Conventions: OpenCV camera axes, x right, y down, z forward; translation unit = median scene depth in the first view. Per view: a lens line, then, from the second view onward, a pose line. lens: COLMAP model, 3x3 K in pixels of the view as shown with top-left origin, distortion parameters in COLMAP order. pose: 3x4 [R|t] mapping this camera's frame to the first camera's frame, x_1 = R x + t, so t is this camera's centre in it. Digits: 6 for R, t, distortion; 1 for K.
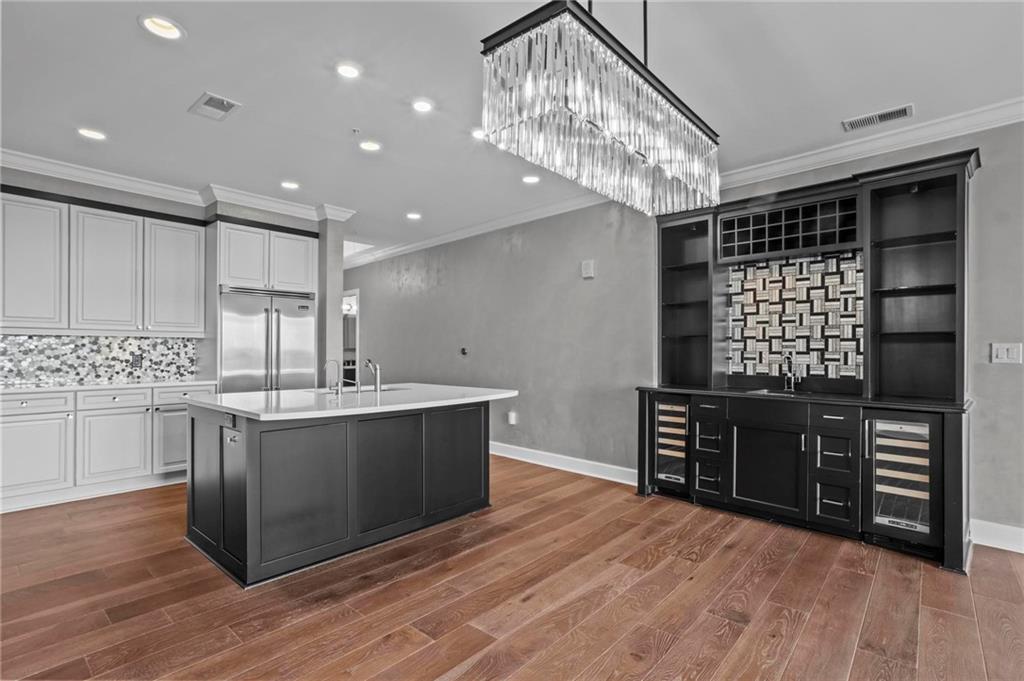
lens RADIAL K [[500.9, 0, 518.4], [0, 500.9, 348.7], [0, 0, 1]] dist [-0.041355, 0.023546]
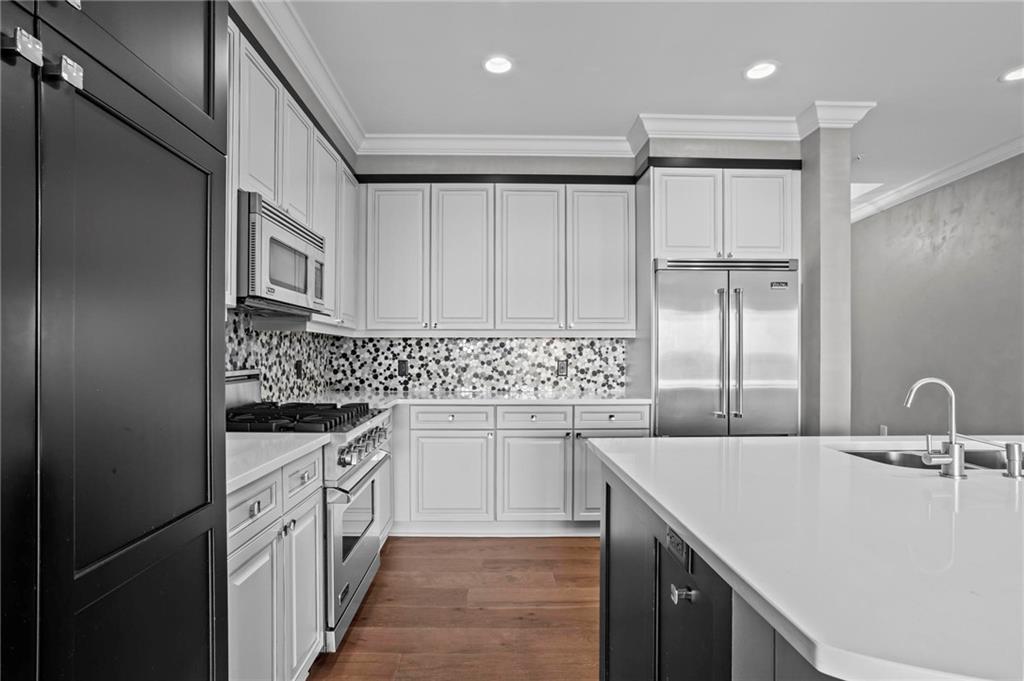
lens RADIAL K [[500.9, 0, 496.7], [0, 500.9, 354.6], [0, 0, 1]] dist [-0.041355, 0.023546]
pose [[0.660114, -0.000498, -0.751165, -0.229183], [0.004355, 0.999986, 0.003163, -0.000291], [0.751153, -0.005359, 0.660107, 0.378980]]
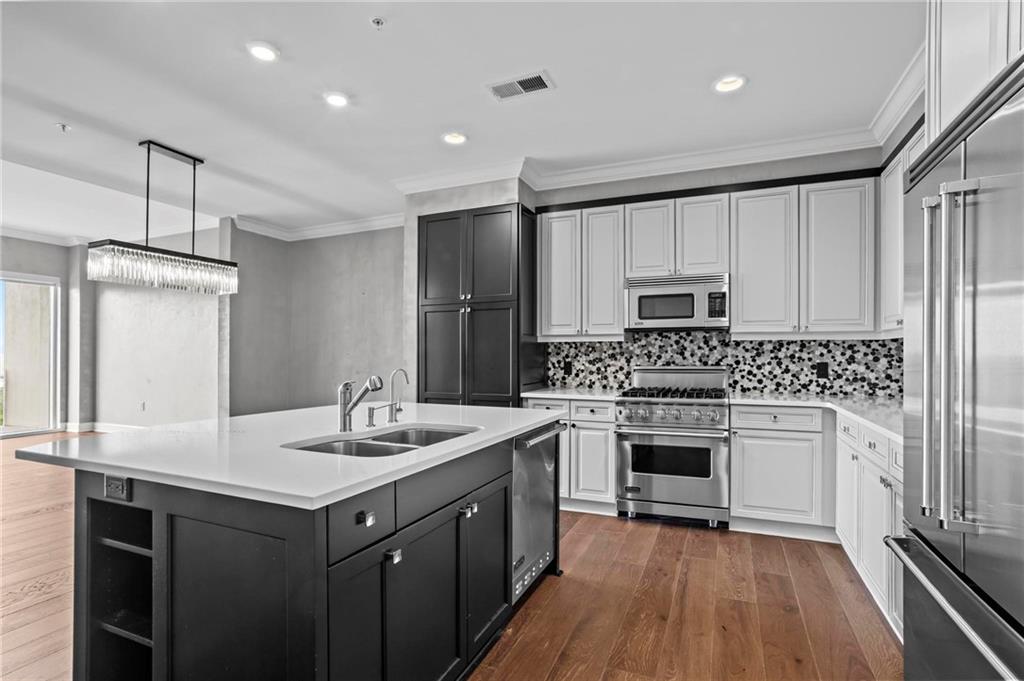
lens RADIAL K [[500.9, 0, 516.8], [0, 500.9, 356.0], [0, 0, 1]] dist [-0.041355, 0.023546]
pose [[-0.956916, -0.002115, -0.290358, -0.236134], [-0.001745, 0.999997, -0.001533, 0.000712], [0.290360, -0.000960, -0.956917, 1.249552]]
